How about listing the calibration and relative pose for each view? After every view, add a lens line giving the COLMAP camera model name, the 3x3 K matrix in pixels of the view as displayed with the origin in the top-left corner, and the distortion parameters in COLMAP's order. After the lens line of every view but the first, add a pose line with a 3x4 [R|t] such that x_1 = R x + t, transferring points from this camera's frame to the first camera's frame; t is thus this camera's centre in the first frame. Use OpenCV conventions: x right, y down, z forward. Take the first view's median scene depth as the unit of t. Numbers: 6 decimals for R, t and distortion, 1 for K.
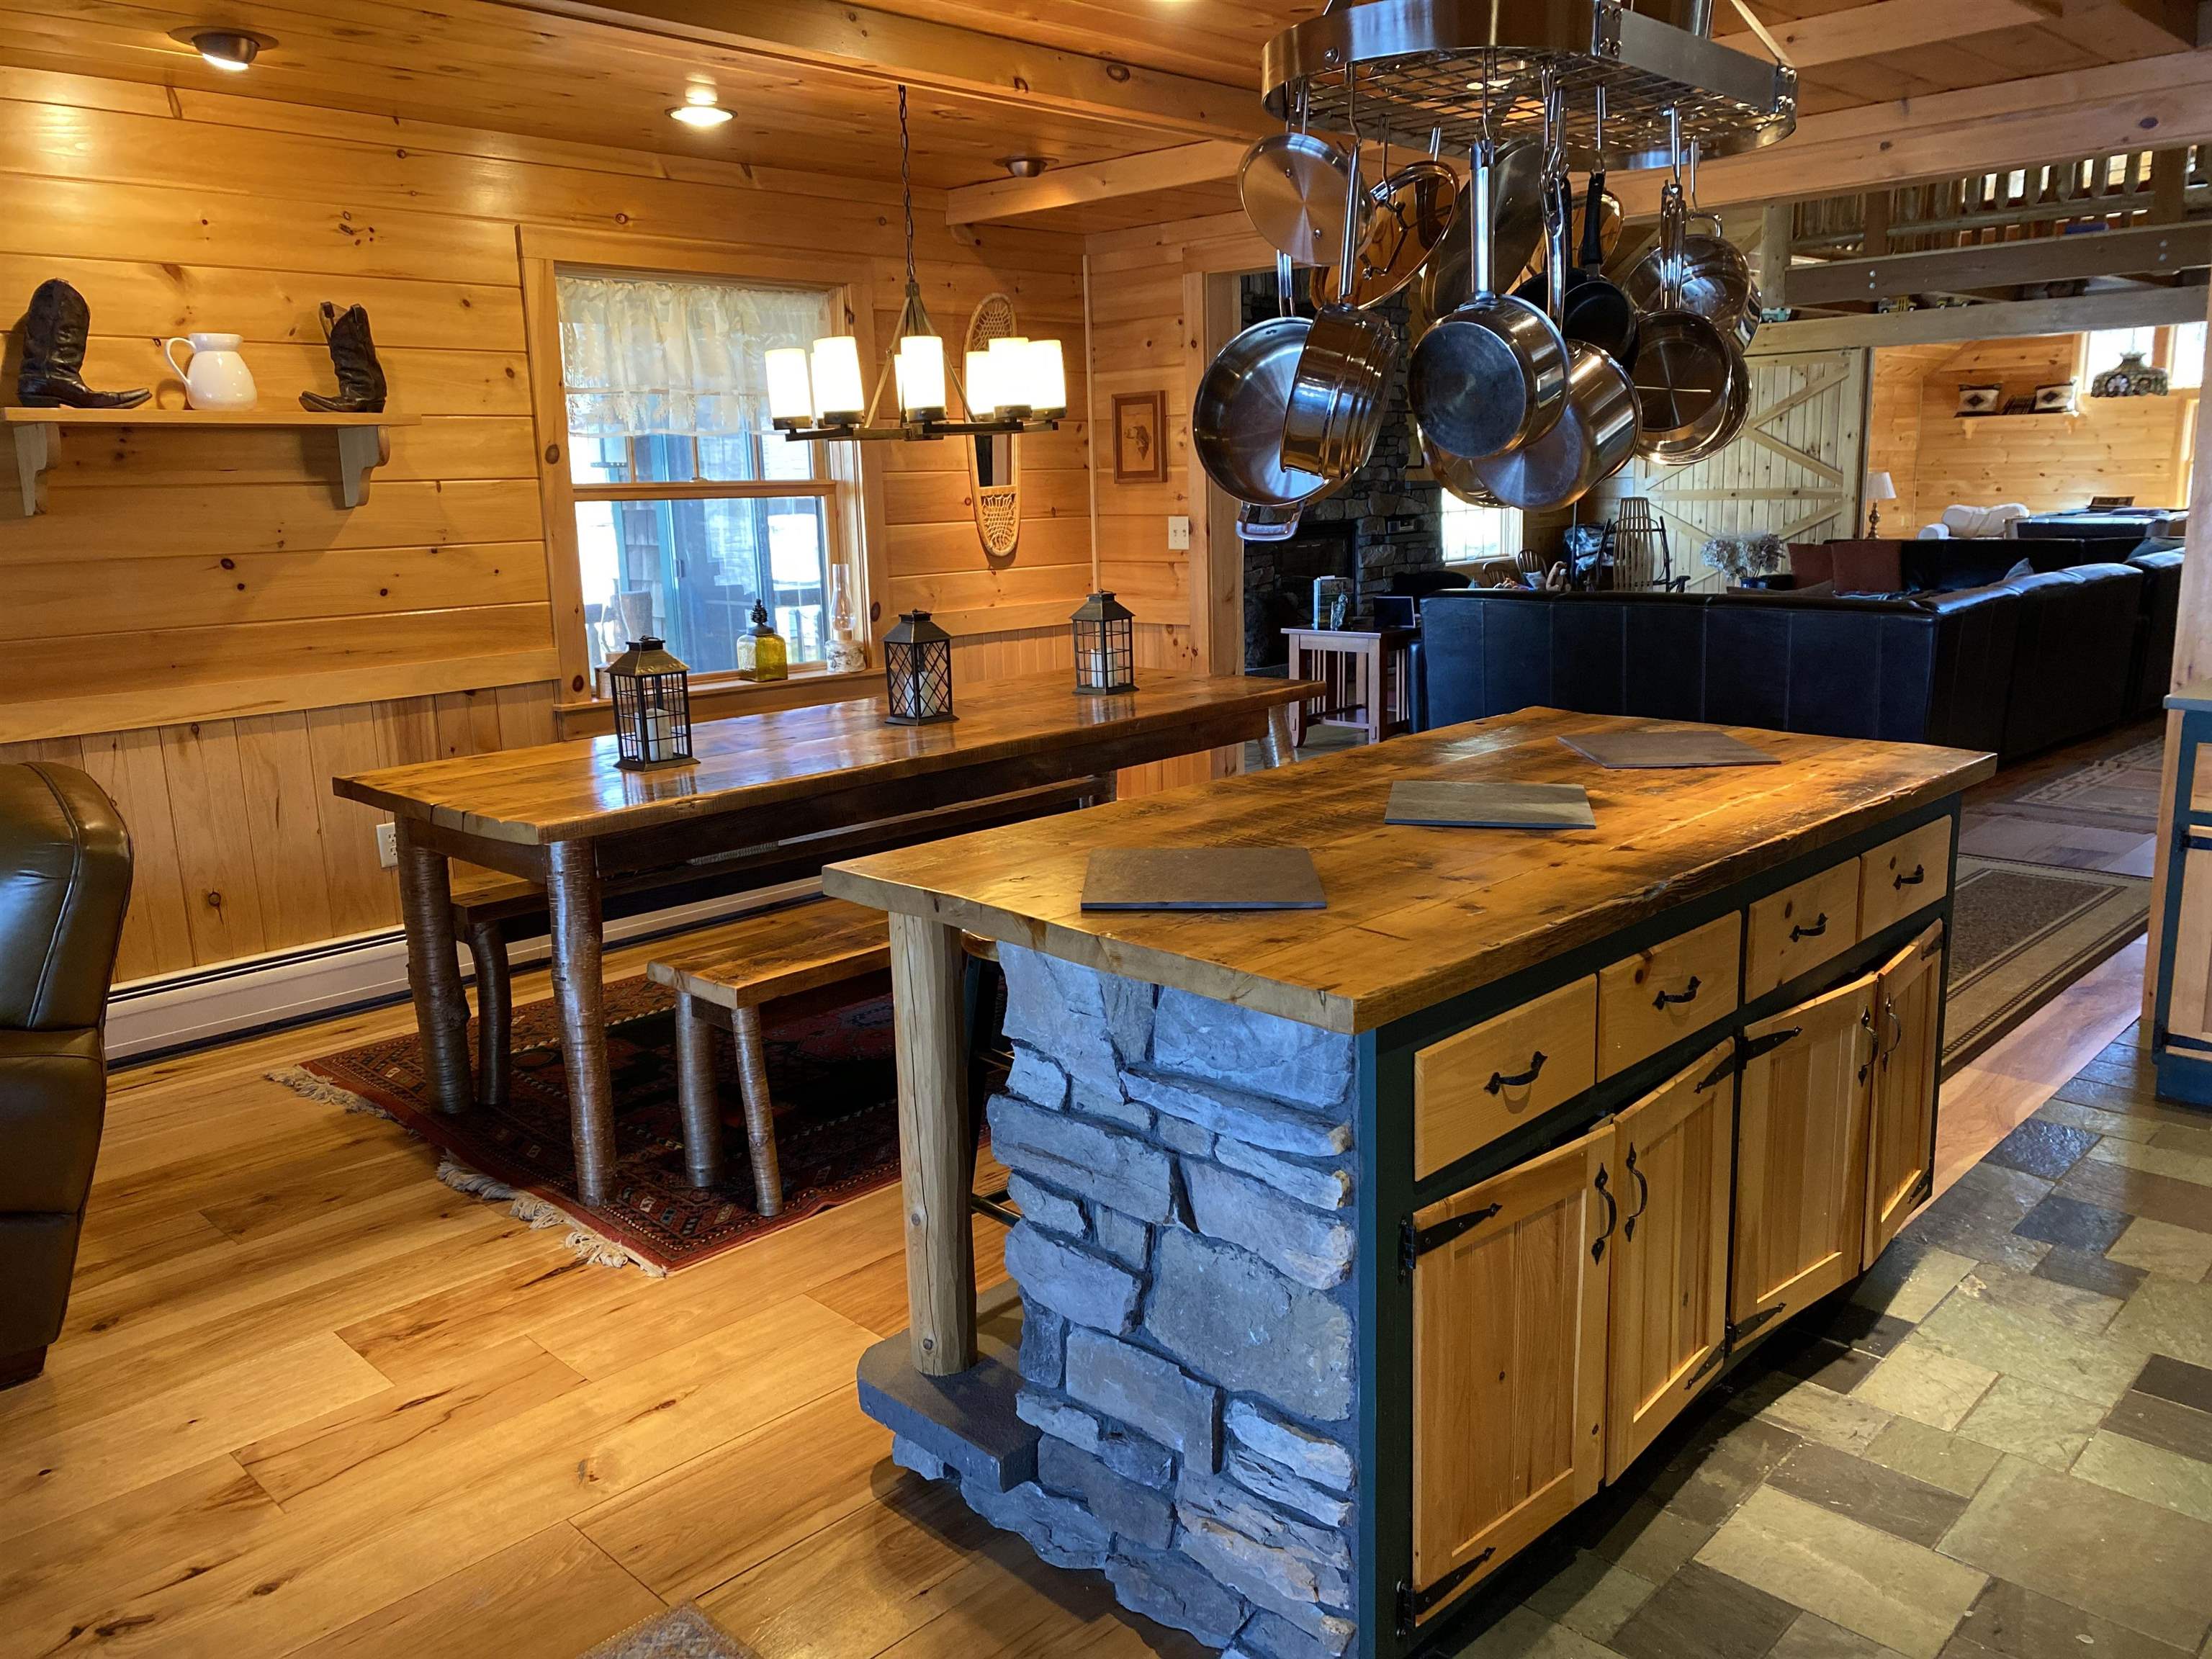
lens RADIAL K [[1682.7, 0, 1106.7], [0, 1682.7, 822.2], [0, 0, 1]] dist [0.019966, -0.017383]
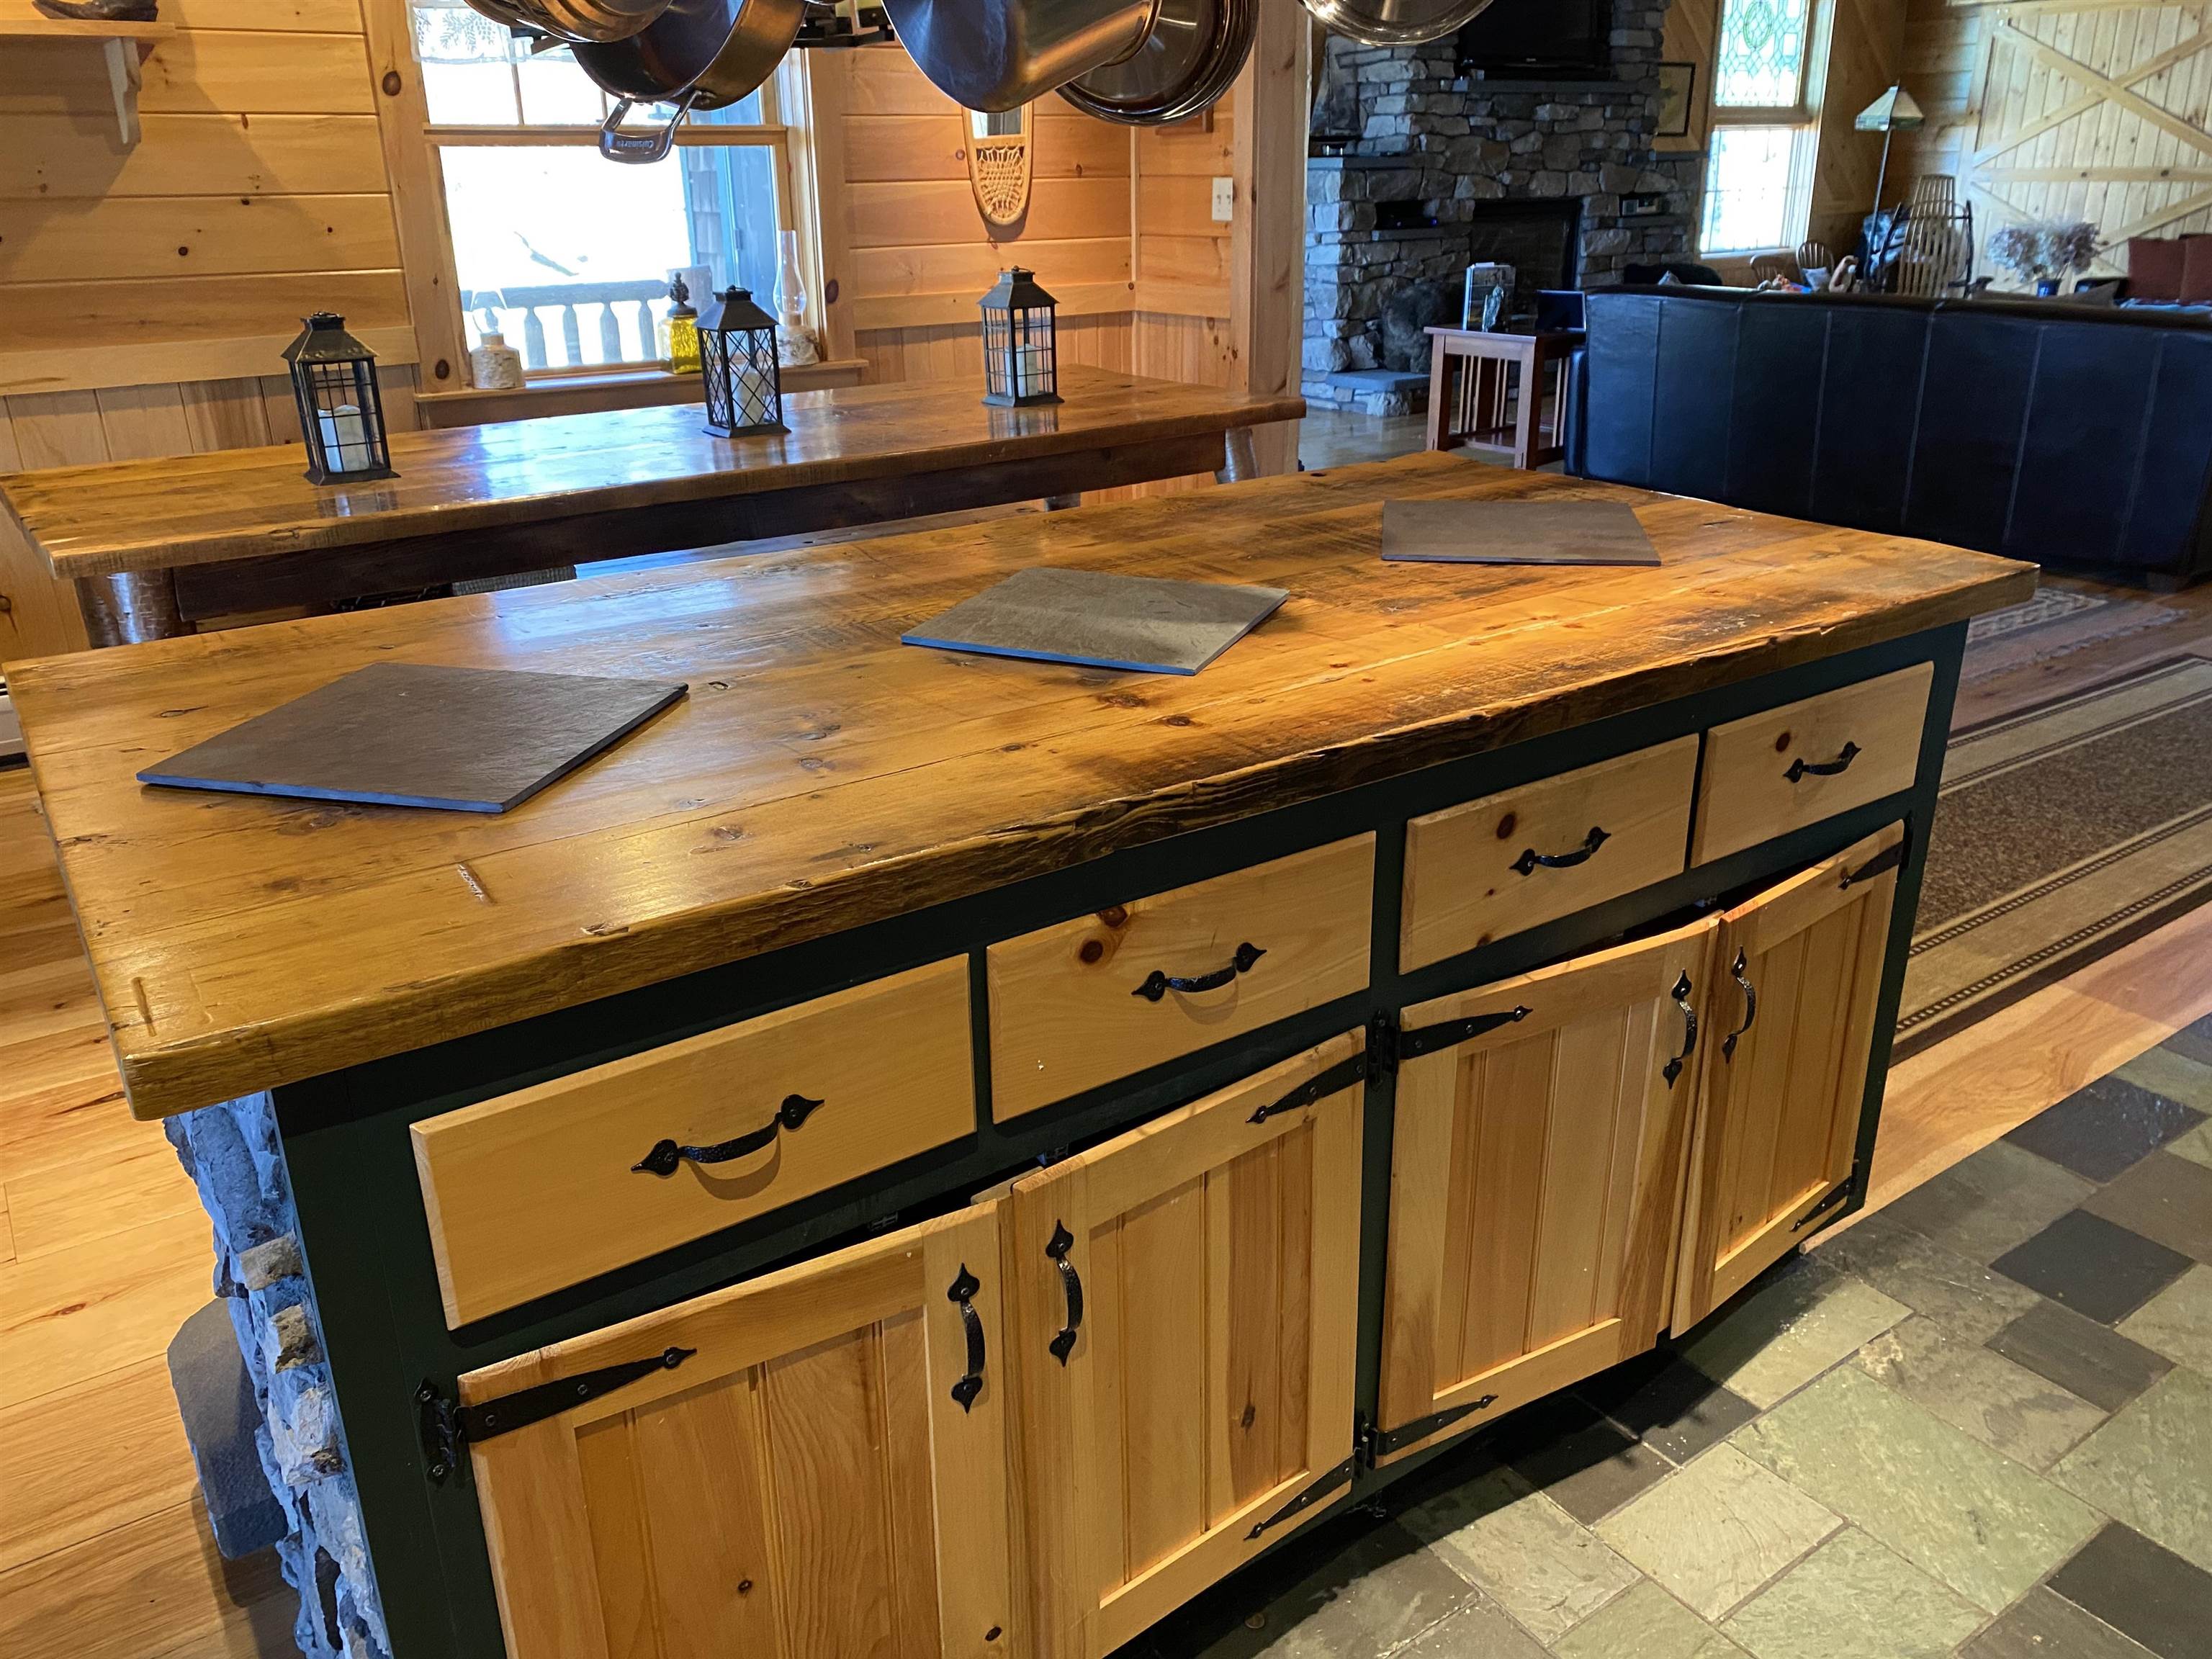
lens RADIAL K [[1682.7, 0, 1092.4], [0, 1682.7, 824.6], [0, 0, 1]] dist [0.019966, -0.017383]
pose [[0.982437, 0.079127, -0.168988, 0.185770], [-0.048293, 0.982602, 0.179333, -0.025894], [0.180238, -0.168022, 0.969166, 0.199172]]
